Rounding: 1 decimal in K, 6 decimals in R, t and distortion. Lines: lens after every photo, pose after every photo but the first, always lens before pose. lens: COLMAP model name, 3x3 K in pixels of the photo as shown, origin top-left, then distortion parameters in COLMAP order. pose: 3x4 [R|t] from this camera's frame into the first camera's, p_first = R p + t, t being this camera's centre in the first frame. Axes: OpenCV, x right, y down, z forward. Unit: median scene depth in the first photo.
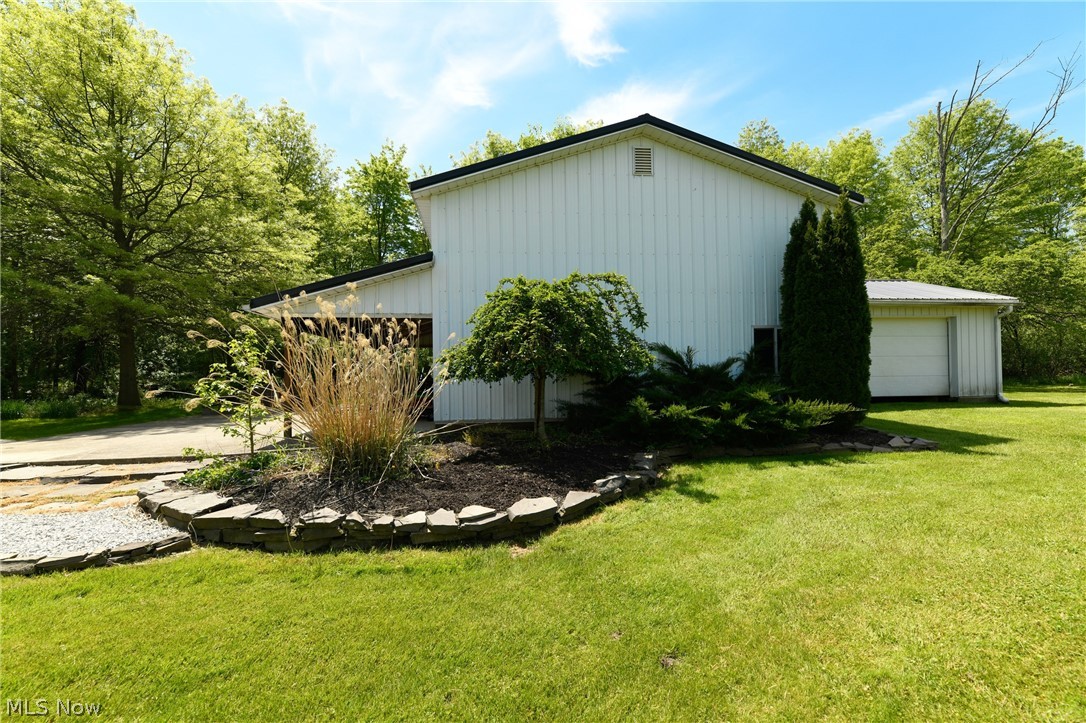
lens RADIAL K [[485.6, 0, 544.4], [0, 485.6, 363.3], [0, 0, 1]] dist [0.002485, 0.000078]
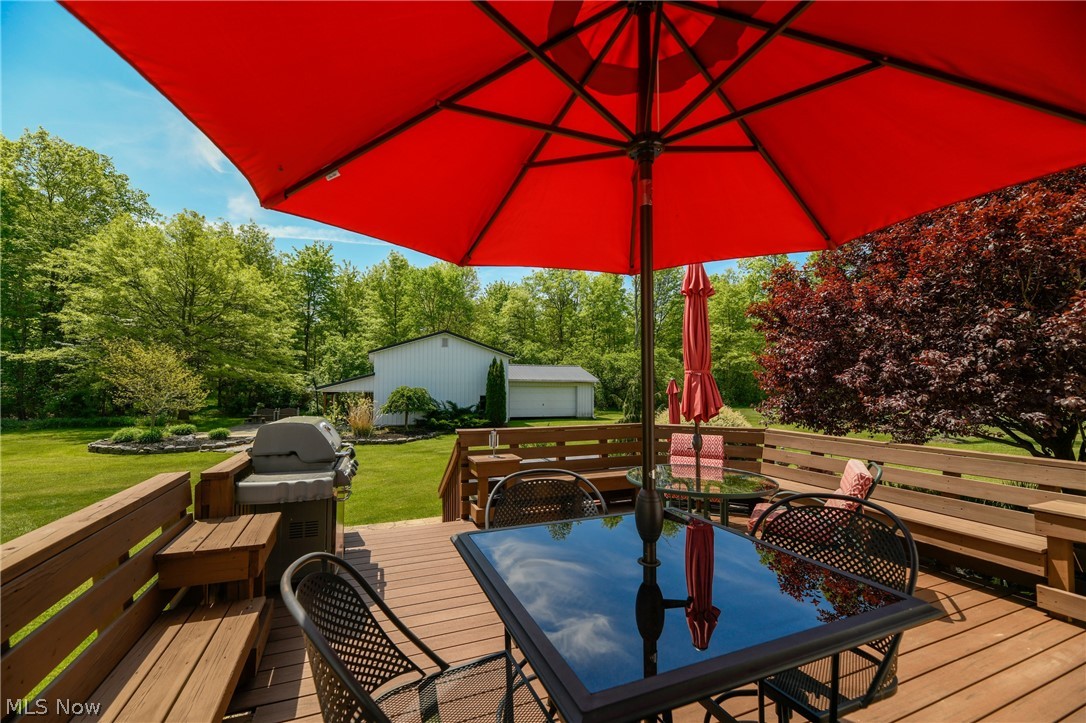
lens RADIAL K [[444.1, 0, 538.6], [0, 444.1, 359.8], [0, 0, 1]] dist [-0.001090, -0.000011]
pose [[0.973662, 0.032150, 0.225719, 0.161167], [-0.021115, 0.998469, -0.051135, -0.186658], [-0.227017, 0.045022, 0.972850, -2.147957]]
